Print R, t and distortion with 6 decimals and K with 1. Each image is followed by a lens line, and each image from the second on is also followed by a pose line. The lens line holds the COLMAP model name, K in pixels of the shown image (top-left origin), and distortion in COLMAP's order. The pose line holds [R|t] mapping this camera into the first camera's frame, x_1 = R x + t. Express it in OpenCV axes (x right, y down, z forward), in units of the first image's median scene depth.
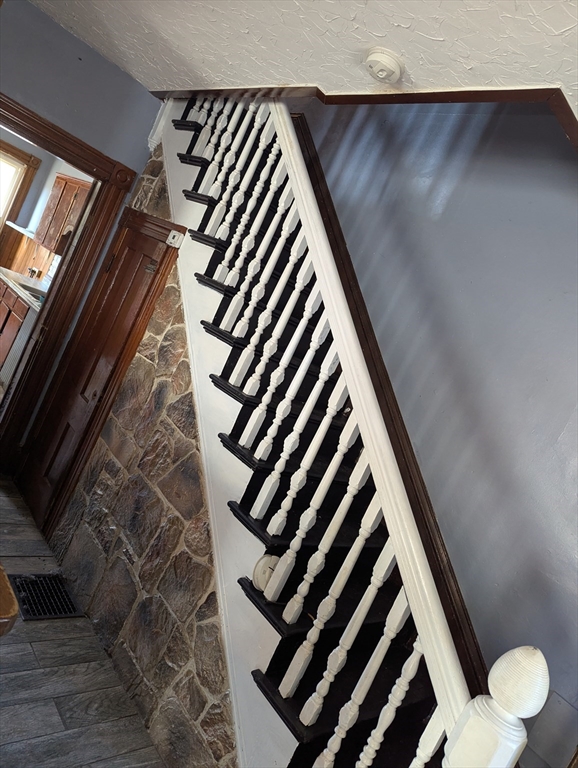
lens RADIAL K [[539.0, 0, 289.2], [0, 539.0, 384.6], [0, 0, 1]] dist [0.008549, 0.000888]
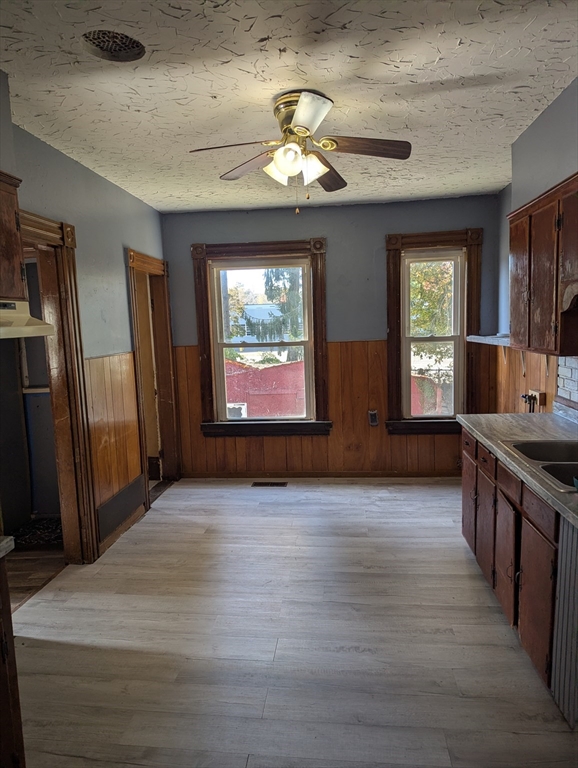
lens RADIAL K [[539.0, 0, 287.9], [0, 539.0, 387.3], [0, 0, 1]] dist [0.008549, 0.000888]
pose [[0.579902, -0.358693, -0.731473, -0.205344], [0.229216, 0.933425, -0.276004, -0.122782], [0.781776, -0.007610, 0.623513, 0.450843]]
